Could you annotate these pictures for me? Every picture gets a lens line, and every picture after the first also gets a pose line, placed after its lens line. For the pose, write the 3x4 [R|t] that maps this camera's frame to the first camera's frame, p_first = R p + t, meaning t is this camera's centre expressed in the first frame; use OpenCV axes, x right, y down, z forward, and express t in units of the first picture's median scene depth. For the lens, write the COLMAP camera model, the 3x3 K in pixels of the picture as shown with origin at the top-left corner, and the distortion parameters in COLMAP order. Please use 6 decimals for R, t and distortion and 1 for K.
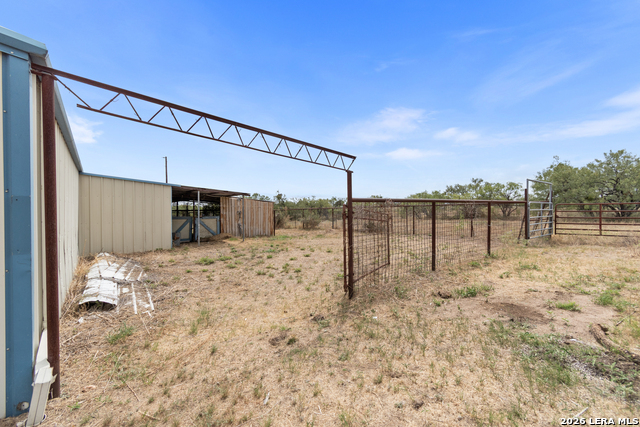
lens RADIAL K [[285.0, 0, 320.0], [0, 285.0, 213.5], [0, 0, 1]] dist [0.000884, 0.000107]
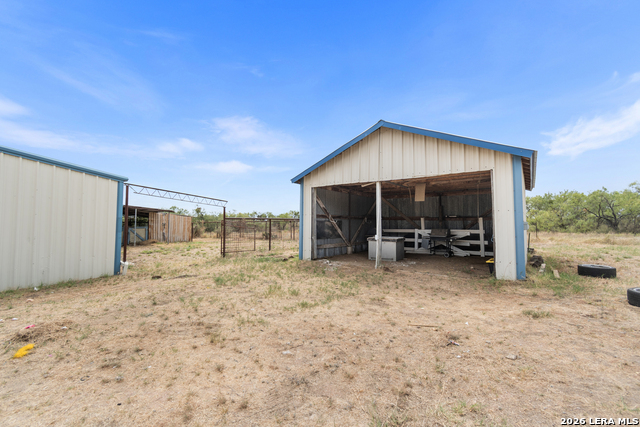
lens RADIAL K [[285.0, 0, 320.0], [0, 285.0, 213.5], [0, 0, 1]] dist [0.000884, 0.000107]
pose [[0.966399, 0.020469, 0.256229, 0.083880], [-0.007731, 0.998688, -0.050622, 0.008981], [-0.256929, 0.046941, 0.965290, -0.500140]]
